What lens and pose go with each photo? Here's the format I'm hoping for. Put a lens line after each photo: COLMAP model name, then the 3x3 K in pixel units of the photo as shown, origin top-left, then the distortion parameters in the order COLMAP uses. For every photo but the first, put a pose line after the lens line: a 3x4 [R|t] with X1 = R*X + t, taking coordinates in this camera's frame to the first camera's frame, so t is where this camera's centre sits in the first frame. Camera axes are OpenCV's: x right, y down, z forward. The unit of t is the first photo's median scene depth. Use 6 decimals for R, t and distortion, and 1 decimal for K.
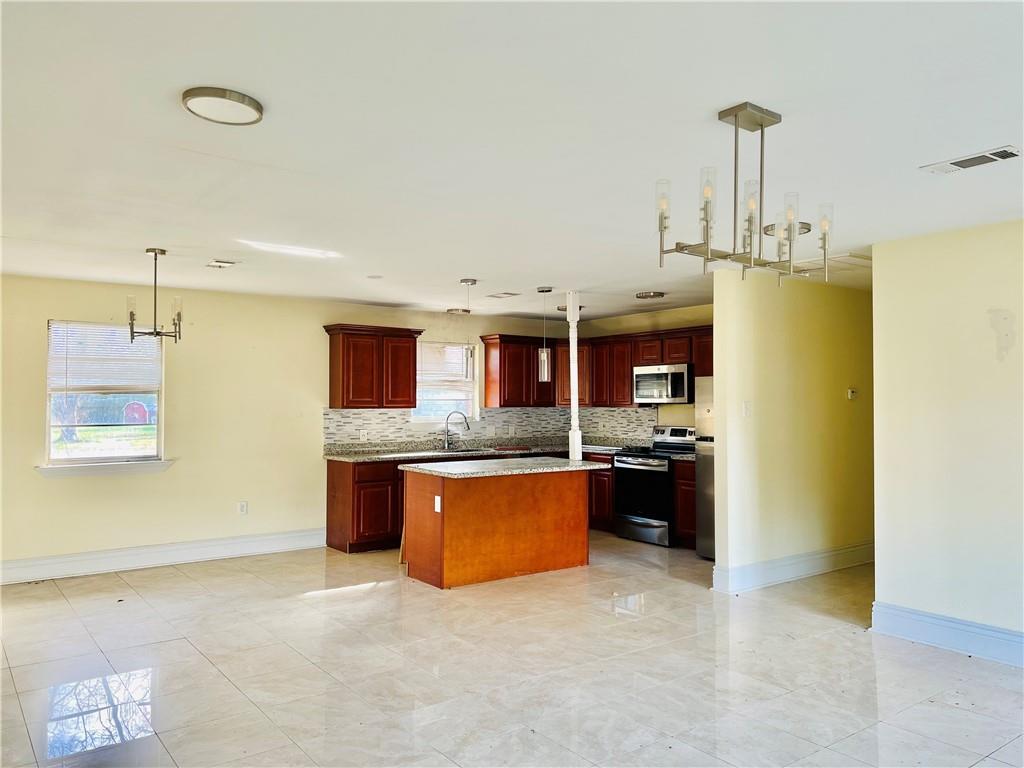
lens RADIAL K [[785.7, 0, 512.1], [0, 785.7, 381.1], [0, 0, 1]] dist [0.033376, -0.010797]
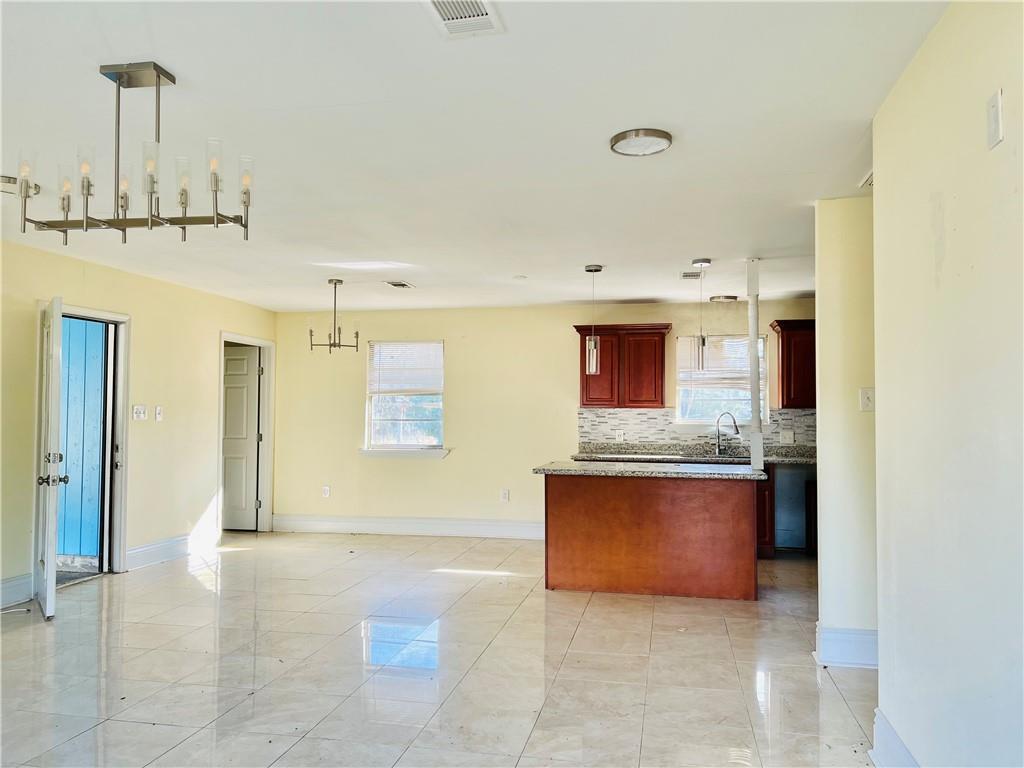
lens RADIAL K [[785.7, 0, 510.2], [0, 785.7, 388.7], [0, 0, 1]] dist [0.033376, -0.010797]
pose [[0.661161, -0.019736, -0.749985, 0.473624], [0.014241, 0.999804, -0.013755, 0.021974], [0.750109, -0.001586, 0.661312, 0.245409]]
